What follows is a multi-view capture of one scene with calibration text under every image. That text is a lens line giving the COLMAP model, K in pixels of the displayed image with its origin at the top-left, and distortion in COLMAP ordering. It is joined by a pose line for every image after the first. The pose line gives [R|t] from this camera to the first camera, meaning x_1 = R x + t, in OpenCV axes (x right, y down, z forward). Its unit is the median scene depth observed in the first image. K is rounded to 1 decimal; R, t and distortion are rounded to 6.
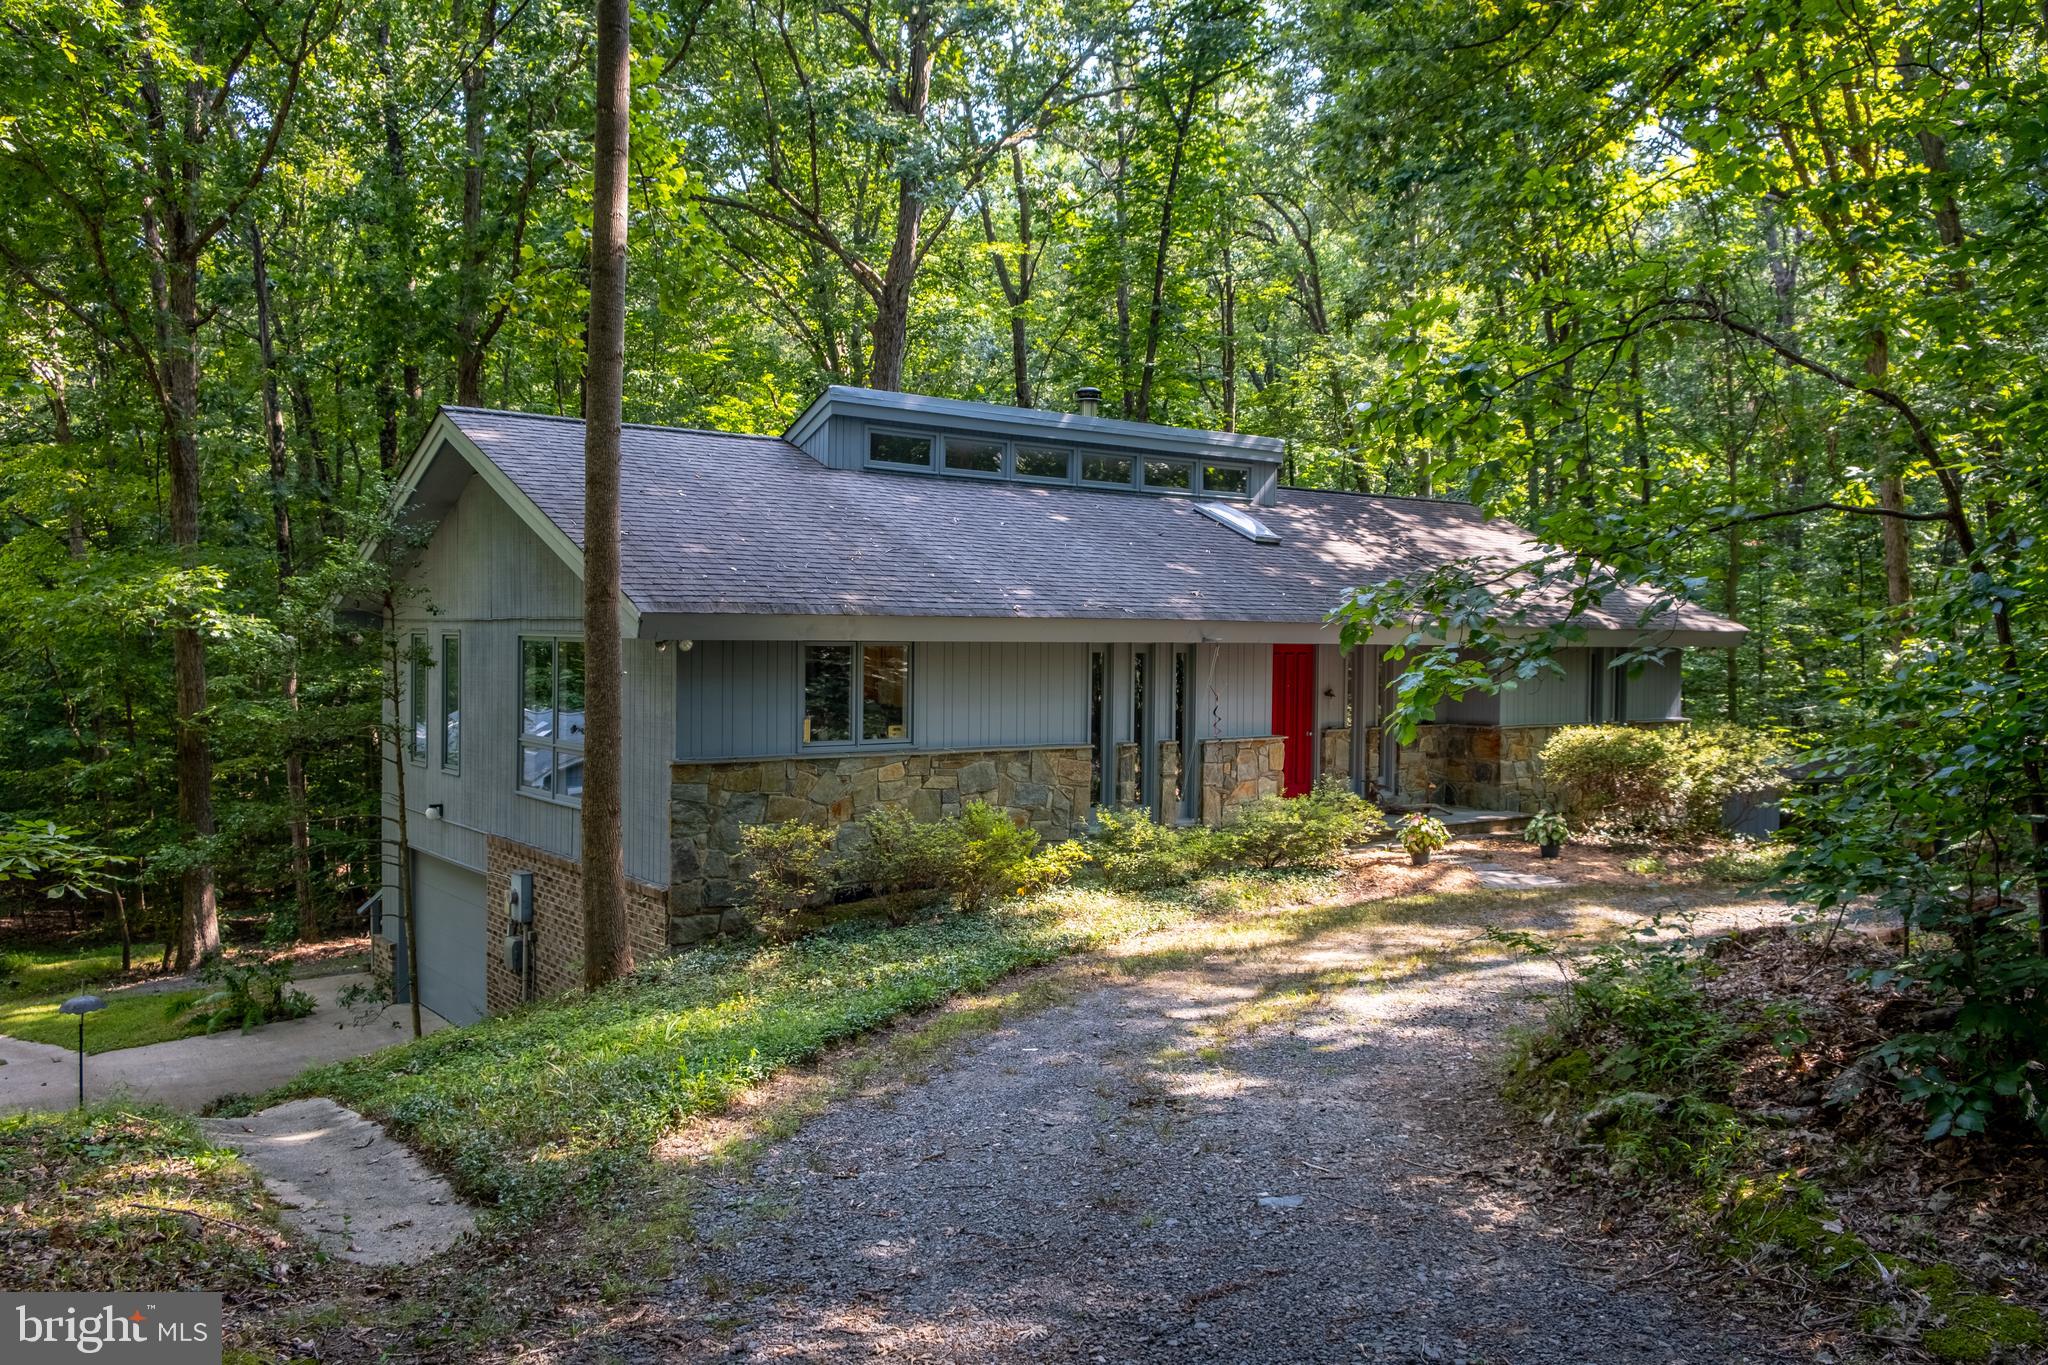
lens RADIAL K [[1599.4, 0, 1024.0], [0, 1599.4, 682.5], [0, 0, 1]] dist [-0.032807, -0.001521]
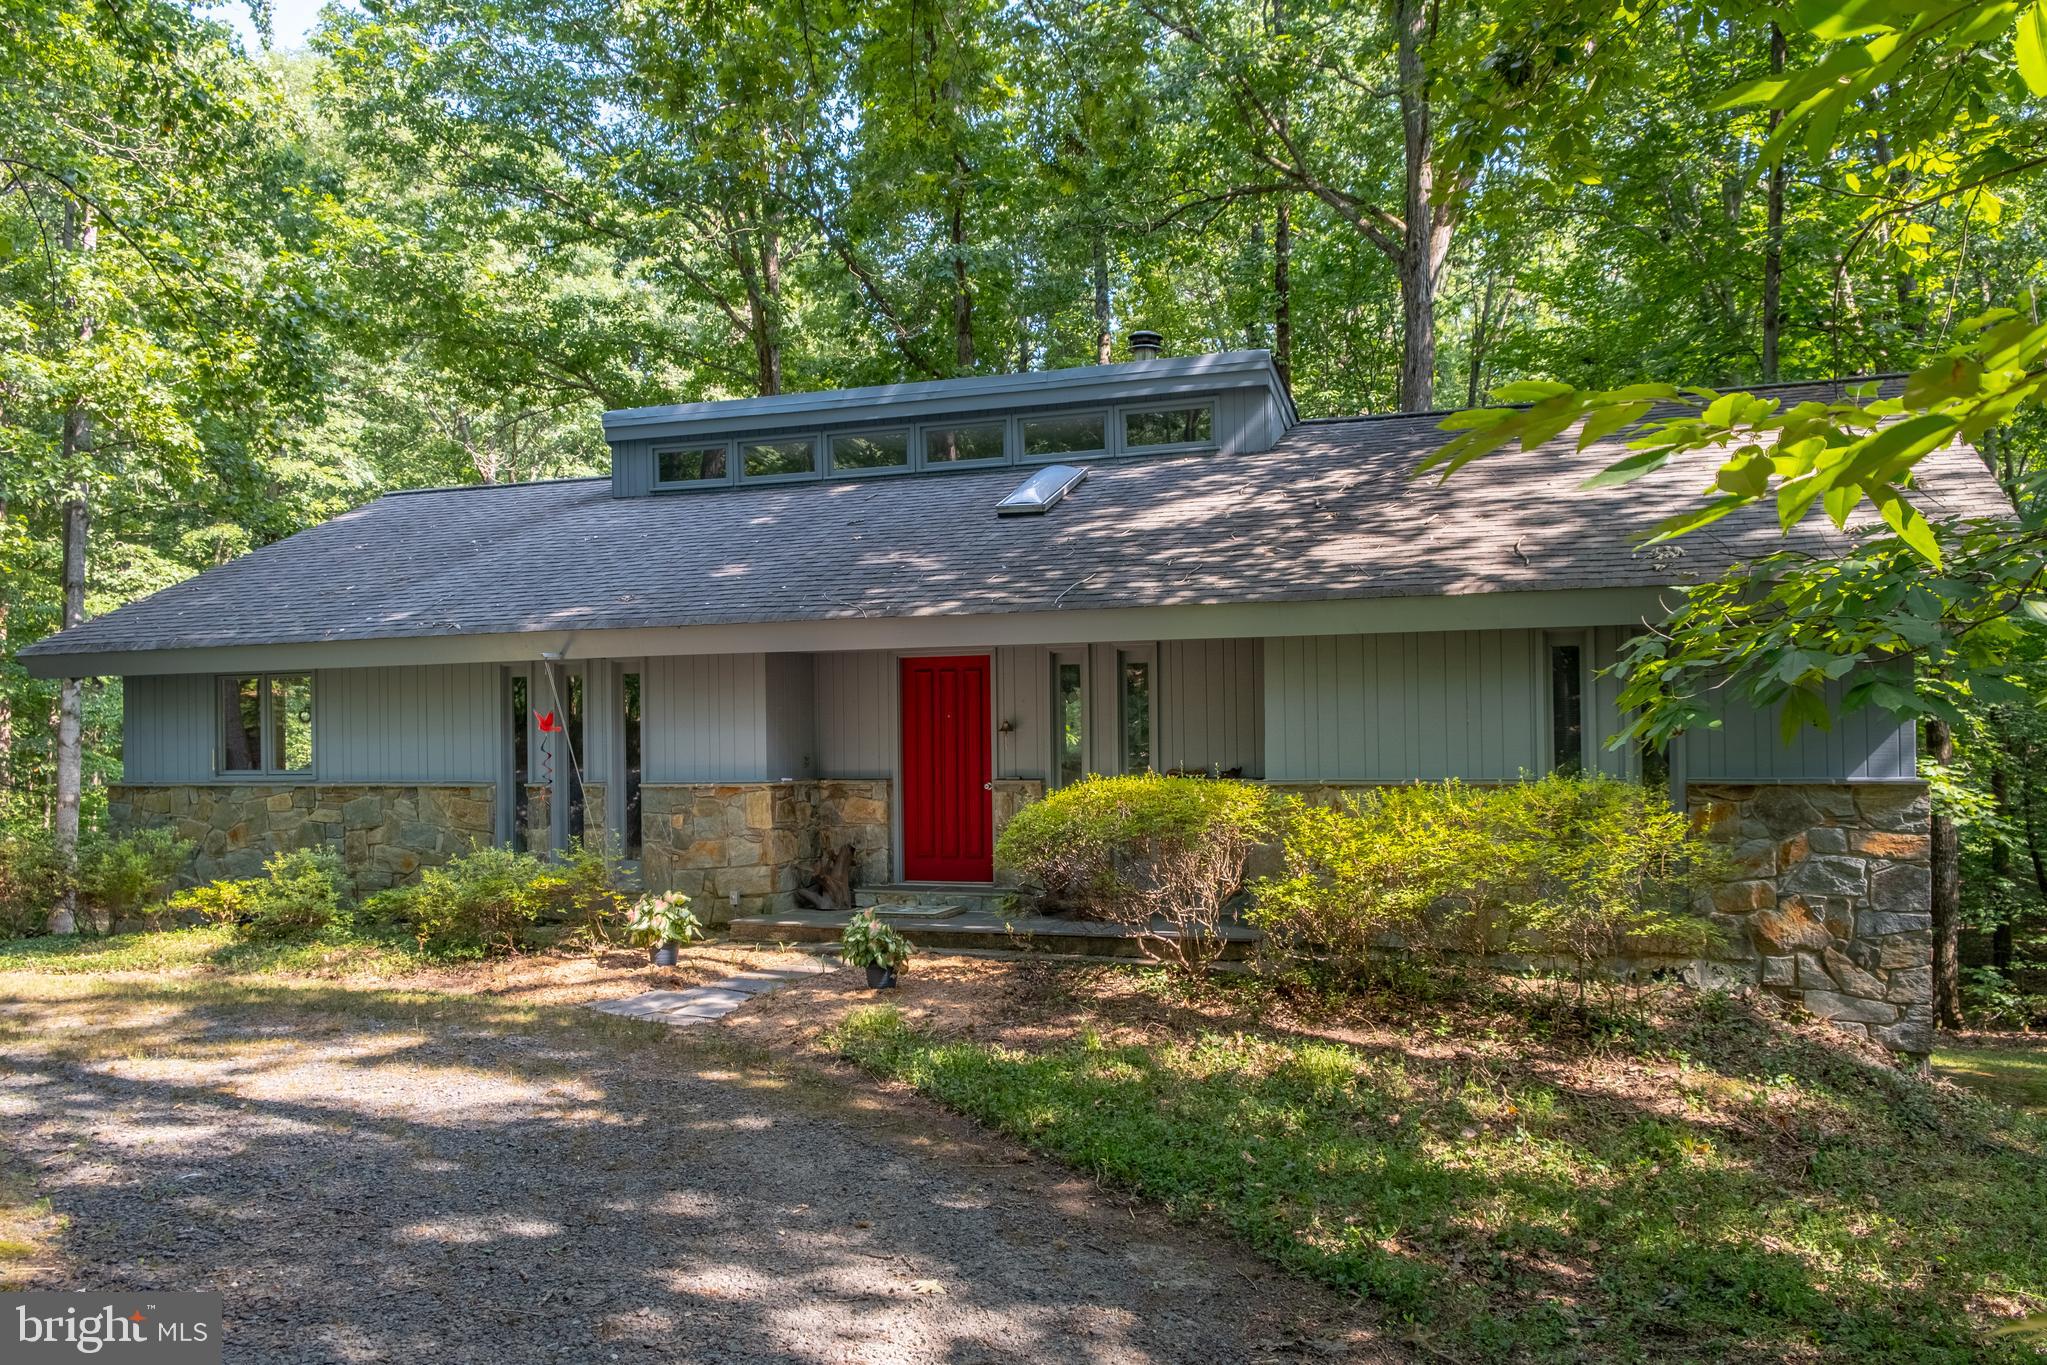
lens RADIAL K [[1598.7, 0, 1023.5], [0, 1598.7, 682.5], [0, 0, 1]] dist [-0.032807, -0.001521]
pose [[0.565571, -0.039572, -0.823749, 0.862108], [-0.000982, 0.998815, -0.048656, 0.025371], [0.824699, 0.028328, 0.564862, 0.714246]]
